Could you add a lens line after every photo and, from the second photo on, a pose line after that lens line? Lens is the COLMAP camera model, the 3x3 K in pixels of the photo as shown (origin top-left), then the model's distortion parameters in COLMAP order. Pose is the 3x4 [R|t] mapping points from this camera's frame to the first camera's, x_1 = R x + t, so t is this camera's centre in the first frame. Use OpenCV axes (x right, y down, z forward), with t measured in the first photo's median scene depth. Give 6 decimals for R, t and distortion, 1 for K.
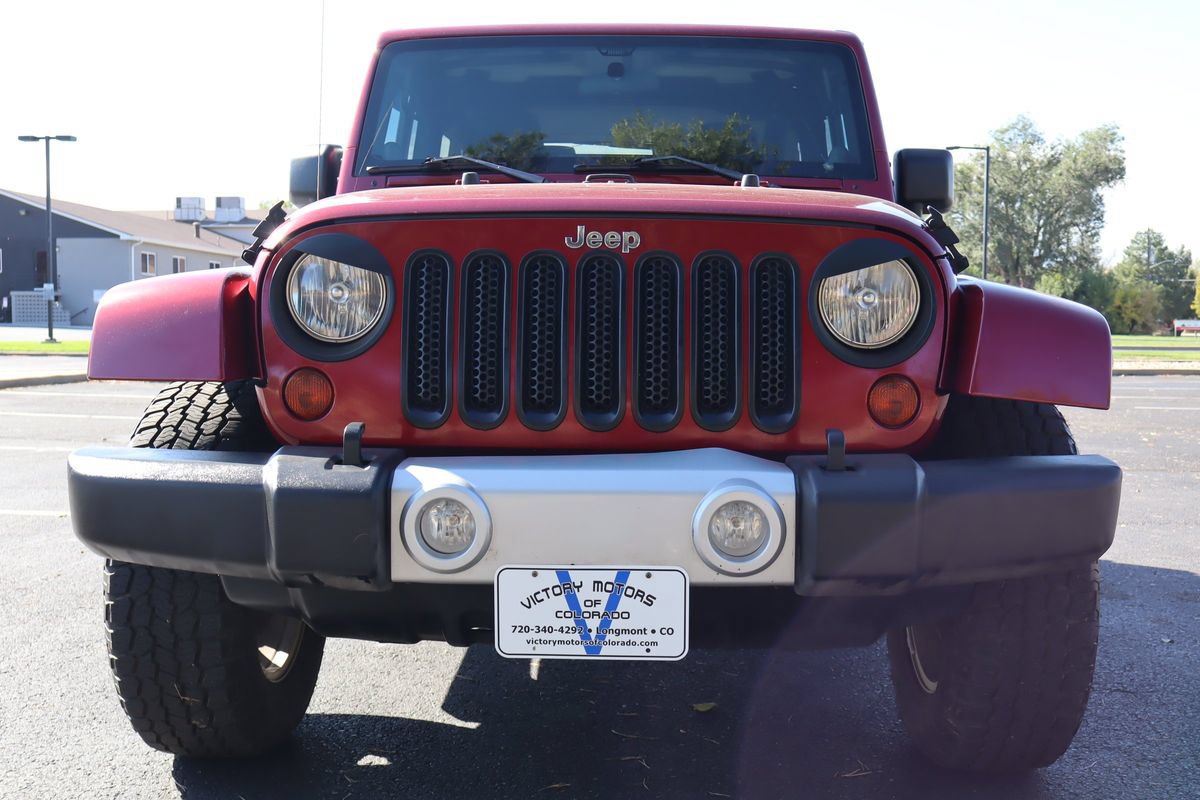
lens RADIAL K [[1445.4, 0, 600.0], [0, 1445.4, 400.0], [0, 0, 1]] dist [0.013418, -0.021921]
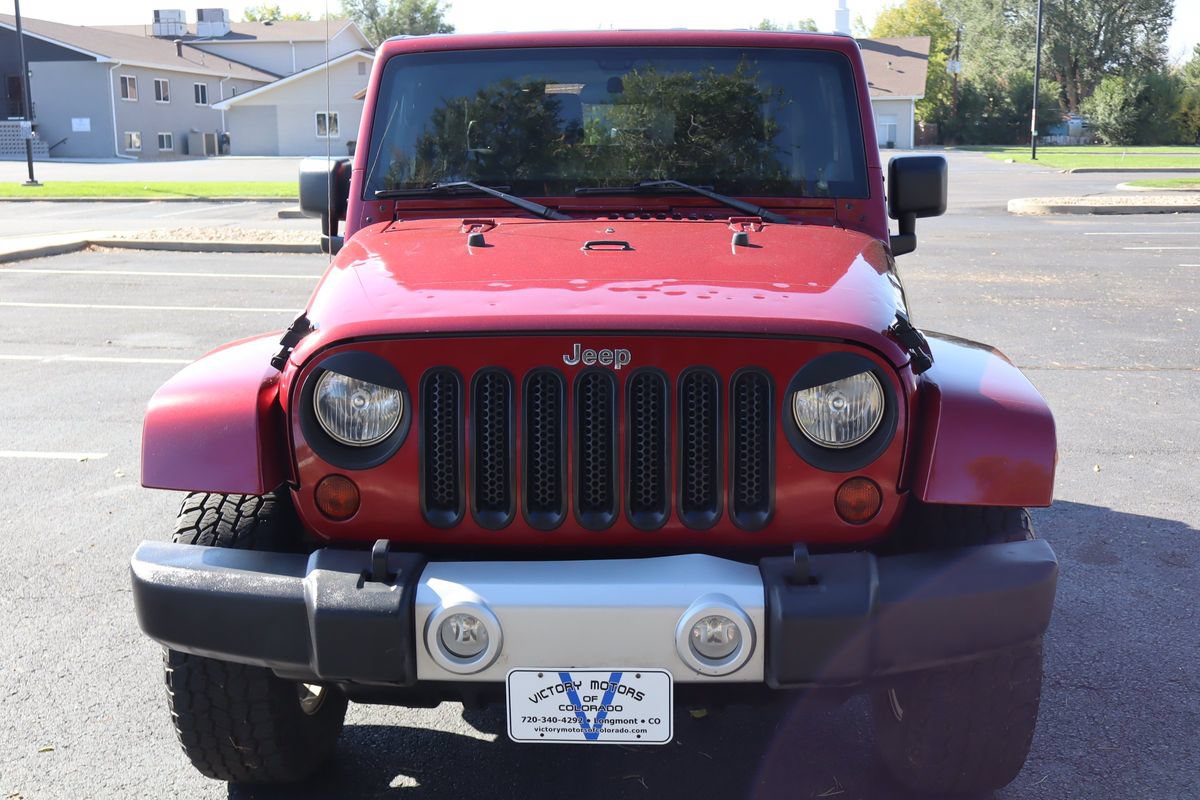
lens RADIAL K [[1594.2, 0, 600.0], [0, 1594.2, 400.0], [0, 0, 1]] dist [0.029856, -0.099248]
pose [[0.999780, -0.012174, -0.017079, 0.023088], [0.014531, 0.989251, 0.145504, -0.239697], [0.015124, -0.145720, 0.989210, -0.200086]]
